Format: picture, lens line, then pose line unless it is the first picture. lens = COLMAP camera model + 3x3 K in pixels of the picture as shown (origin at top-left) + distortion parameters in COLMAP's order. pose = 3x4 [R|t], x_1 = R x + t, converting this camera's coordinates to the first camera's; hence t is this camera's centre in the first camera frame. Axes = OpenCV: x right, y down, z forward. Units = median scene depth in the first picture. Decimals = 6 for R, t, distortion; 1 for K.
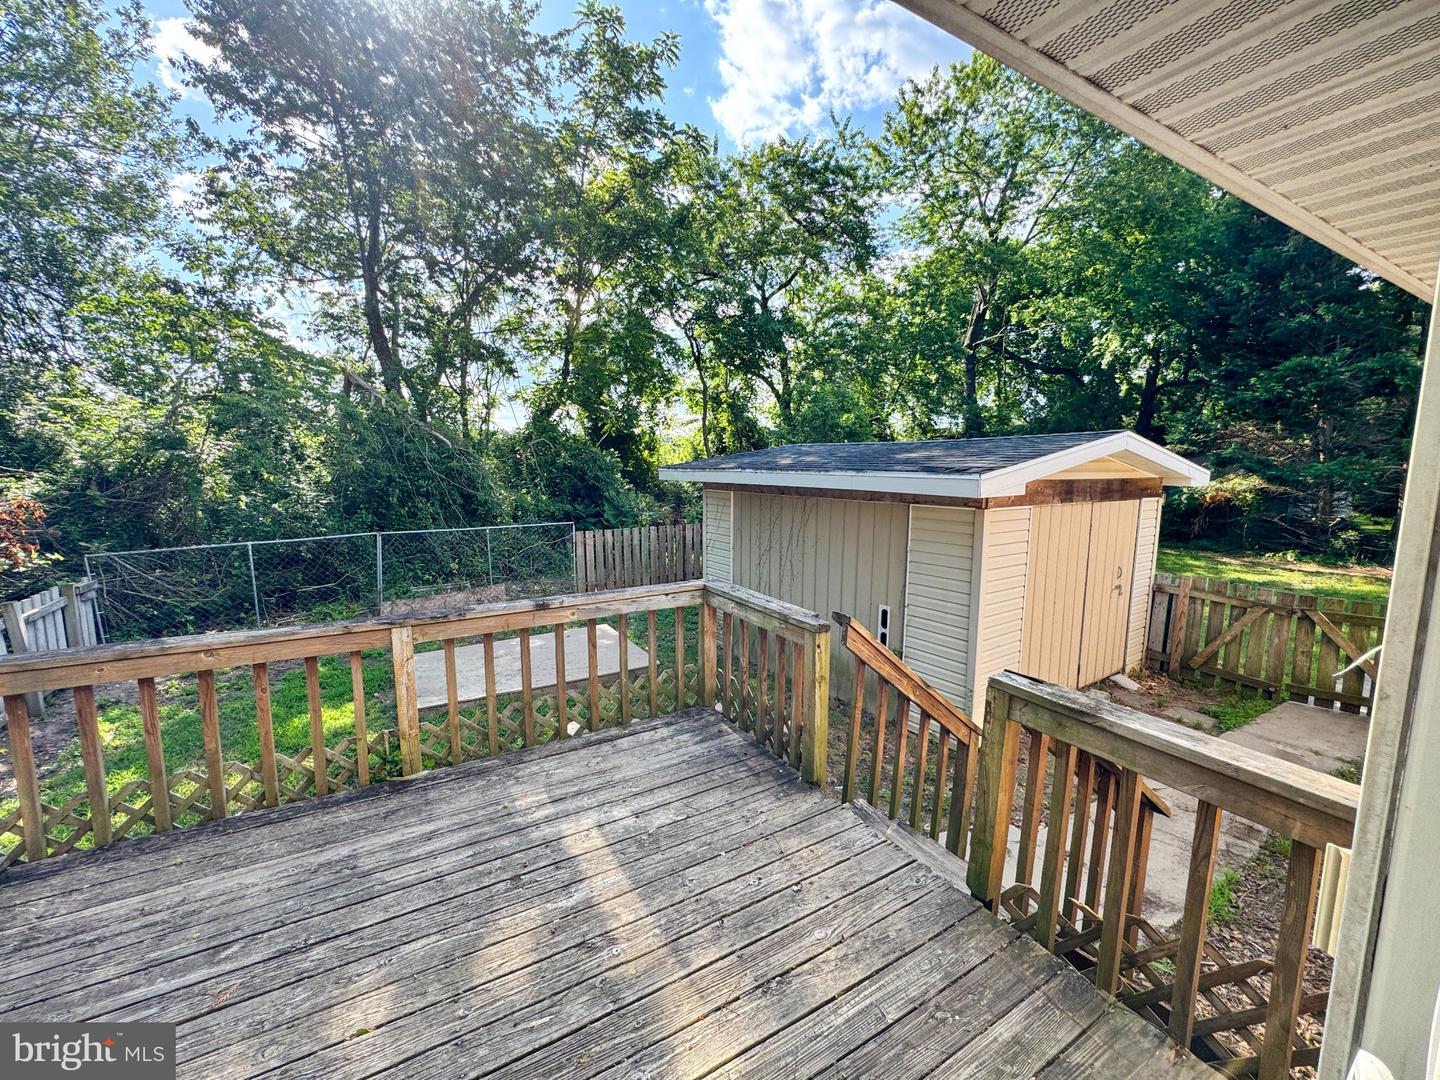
lens RADIAL K [[577.3, 0, 718.1], [0, 577.3, 540.5], [0, 0, 1]] dist [-0.002355, 0.000049]
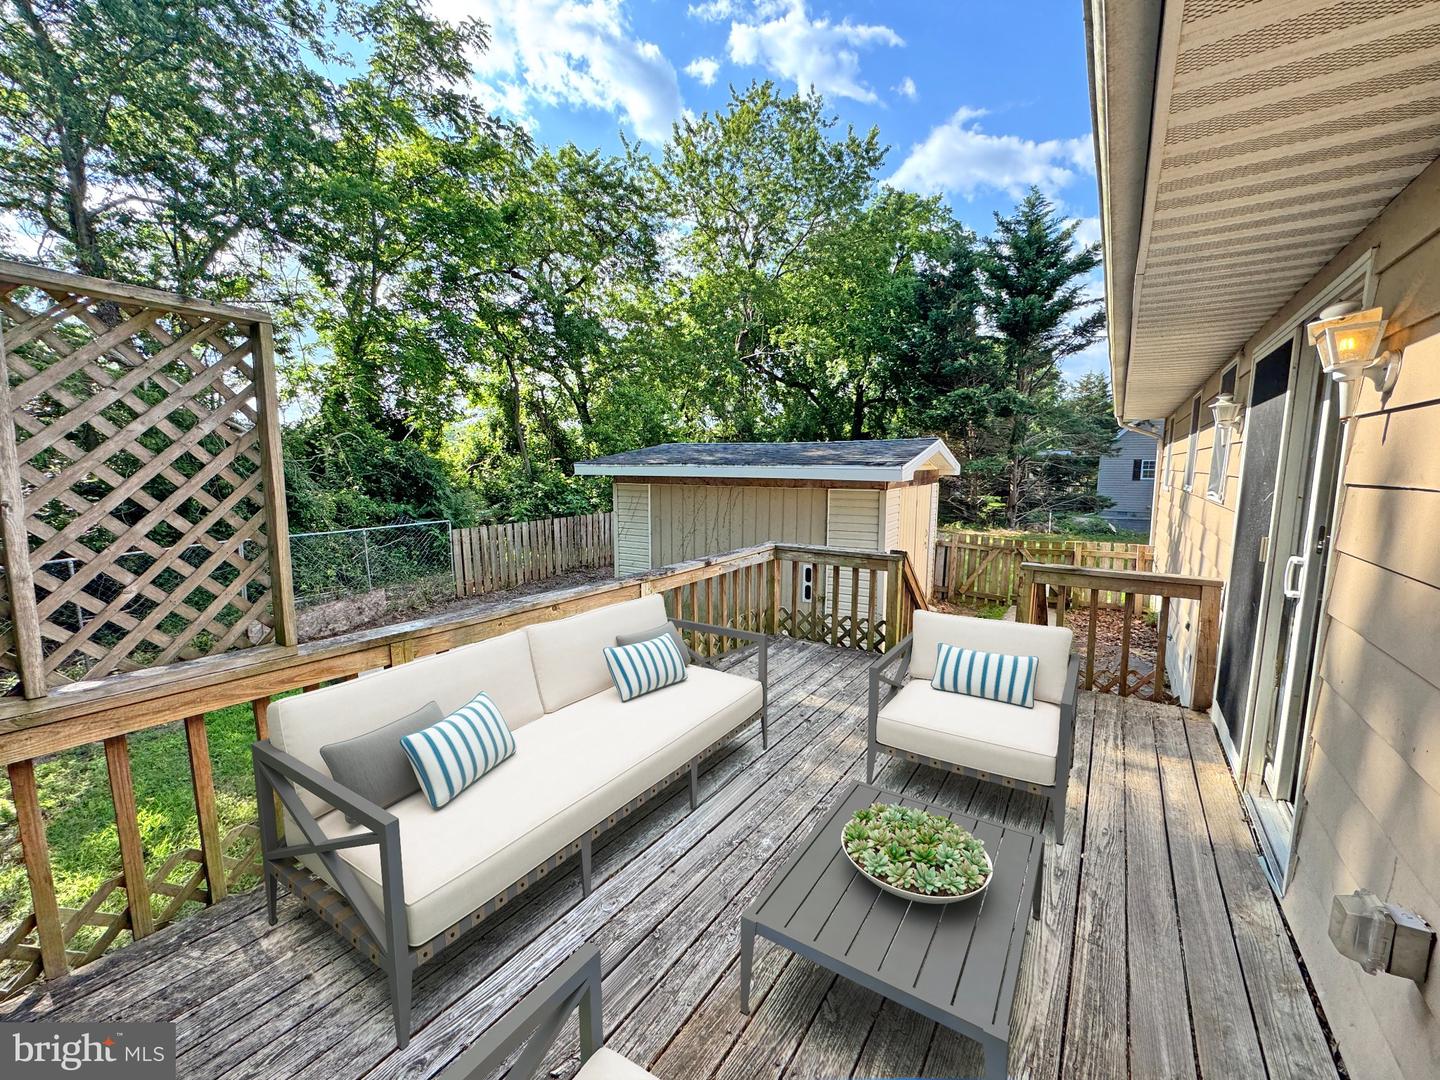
lens RADIAL K [[577.3, 0, 717.7], [0, 577.3, 542.5], [0, 0, 1]] dist [-0.002355, 0.000049]
pose [[0.901026, -0.059586, 0.429653, -0.153834], [0.057065, 0.998194, 0.018762, 0.007706], [-0.429995, 0.007613, 0.902799, -0.039657]]
